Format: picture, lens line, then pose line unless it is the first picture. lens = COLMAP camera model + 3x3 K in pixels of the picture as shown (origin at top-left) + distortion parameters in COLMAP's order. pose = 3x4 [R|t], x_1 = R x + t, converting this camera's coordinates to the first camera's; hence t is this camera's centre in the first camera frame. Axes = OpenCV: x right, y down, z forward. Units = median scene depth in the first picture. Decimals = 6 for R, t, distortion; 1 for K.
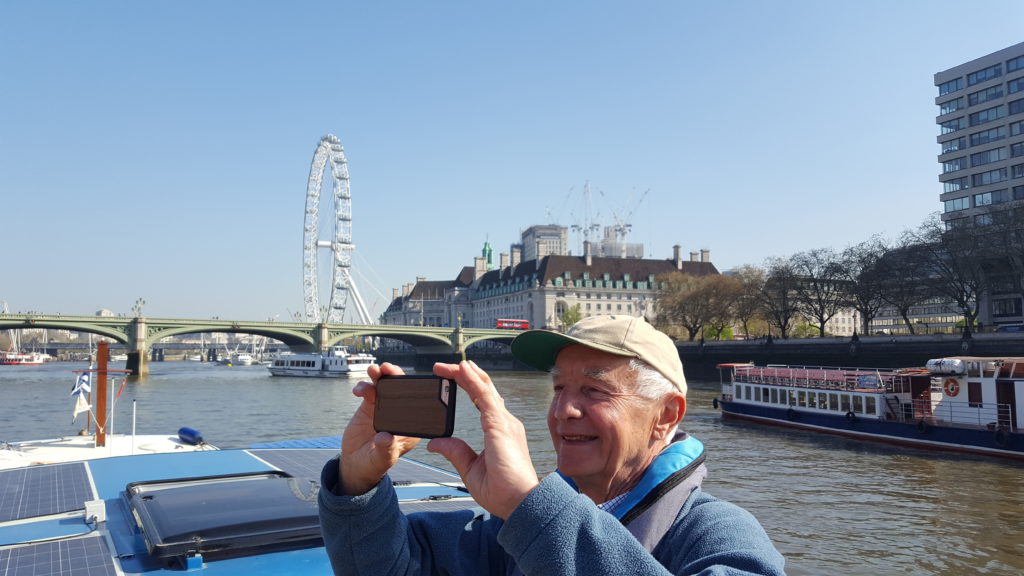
lens RADIAL K [[838.1, 0, 512.0], [0, 838.1, 288.0], [0, 0, 1]] dist [-0.009128, -0.003239]
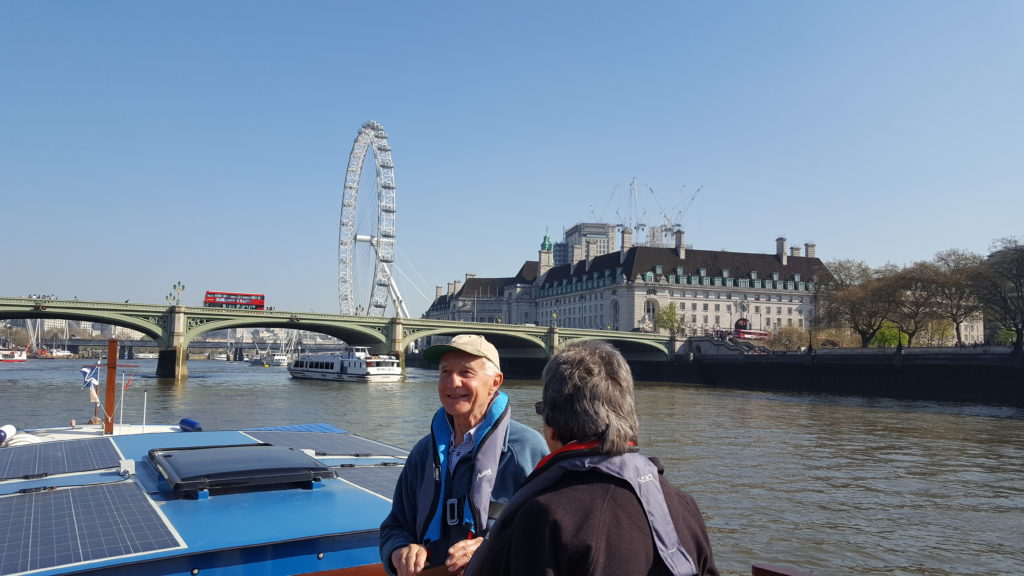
lens RADIAL K [[840.1, 0, 509.0], [0, 840.1, 275.6], [0, 0, 1]] dist [0.011903, 0.001951]
pose [[0.999460, 0.015094, -0.029188, -0.057190], [-0.015664, 0.999690, -0.019375, 0.009149], [0.028886, 0.019821, 0.999386, 0.110891]]
